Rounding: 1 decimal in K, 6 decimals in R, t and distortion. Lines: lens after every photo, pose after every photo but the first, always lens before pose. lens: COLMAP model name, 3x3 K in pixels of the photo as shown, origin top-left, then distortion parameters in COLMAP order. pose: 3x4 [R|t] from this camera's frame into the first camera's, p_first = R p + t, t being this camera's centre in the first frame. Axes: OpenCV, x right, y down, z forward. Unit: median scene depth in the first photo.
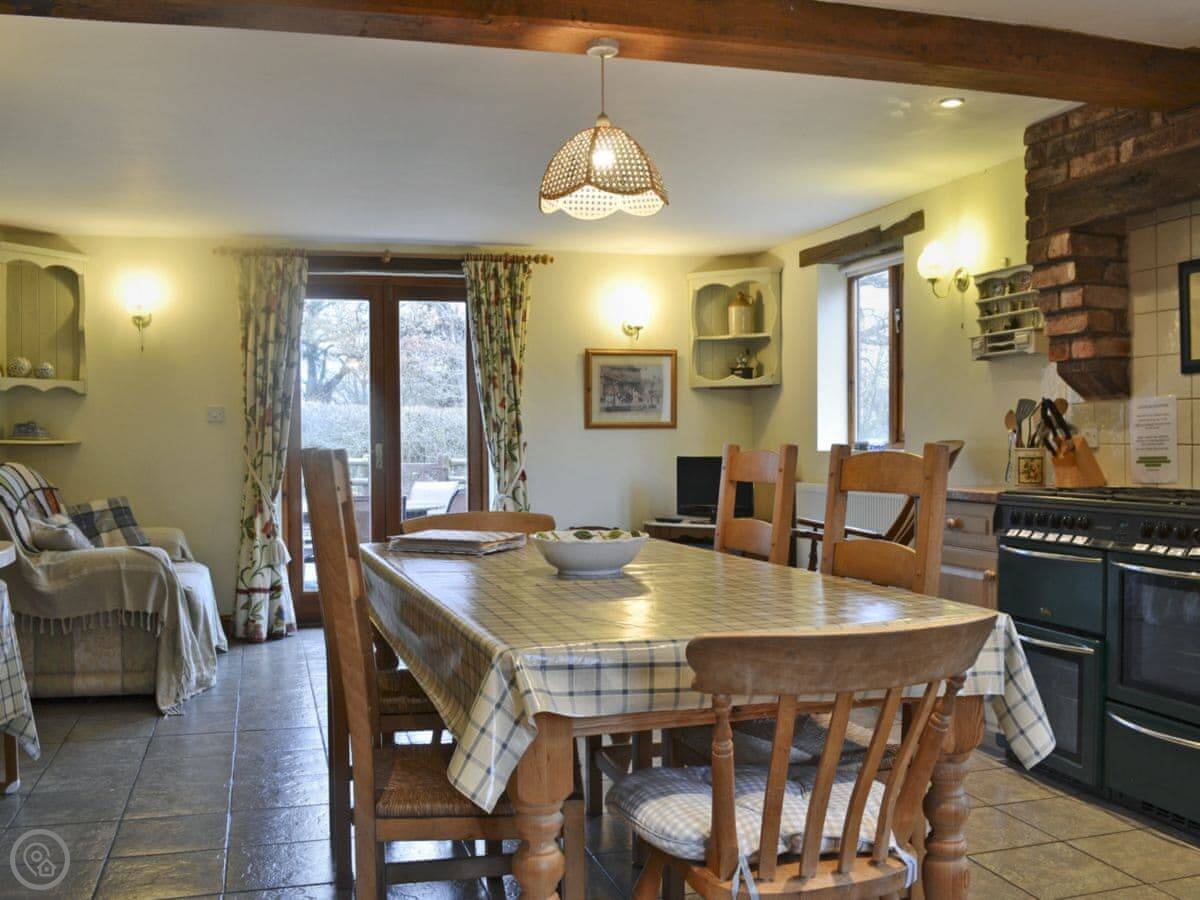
lens RADIAL K [[1060.4, 0, 593.3], [0, 1060.4, 453.4], [0, 0, 1]] dist [-0.077136, -0.011139]
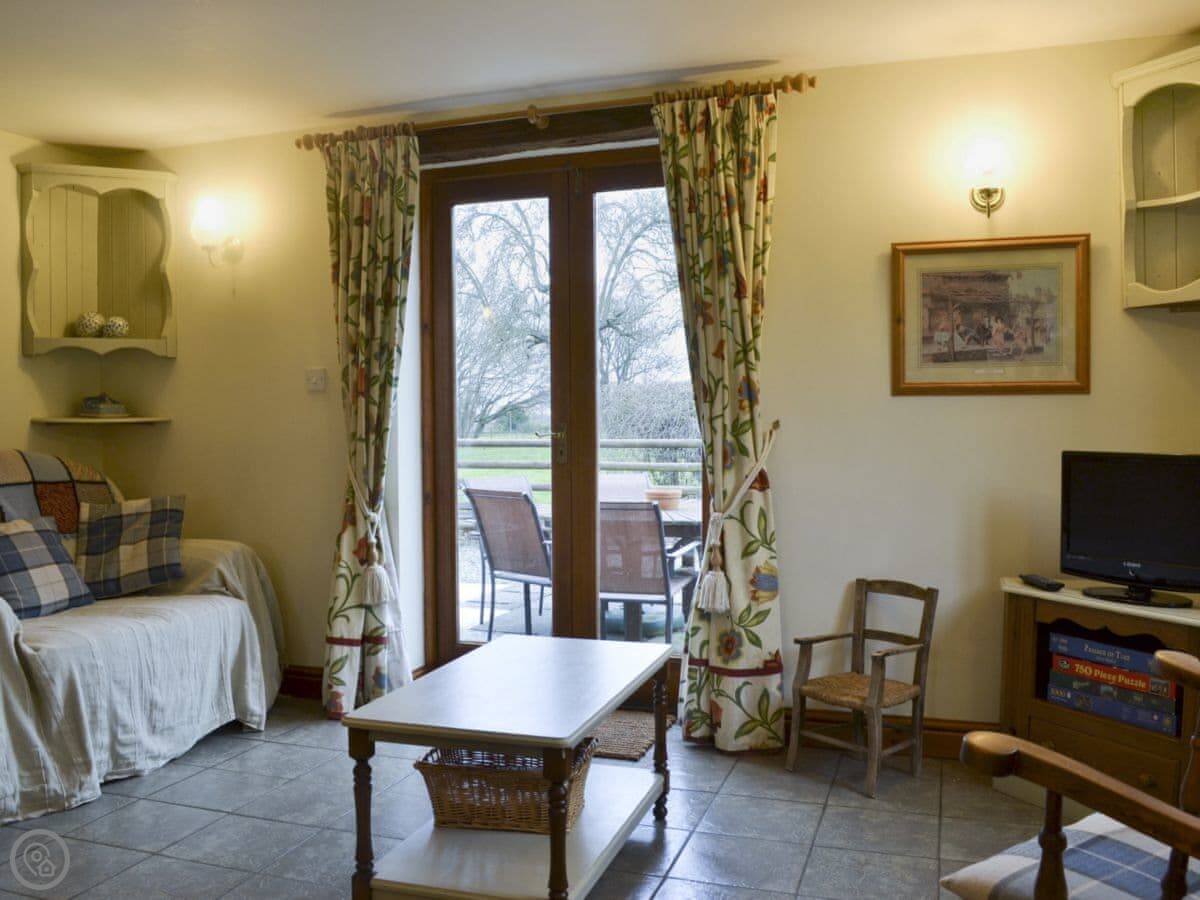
lens RADIAL K [[1060.4, 0, 593.3], [0, 1060.4, 453.4], [0, 0, 1]] dist [-0.077136, -0.011139]
pose [[0.813018, 0.018578, -0.581942, 0.185875], [-0.006363, 0.999715, 0.023025, -0.005600], [0.582204, -0.015017, 0.812904, 0.506957]]
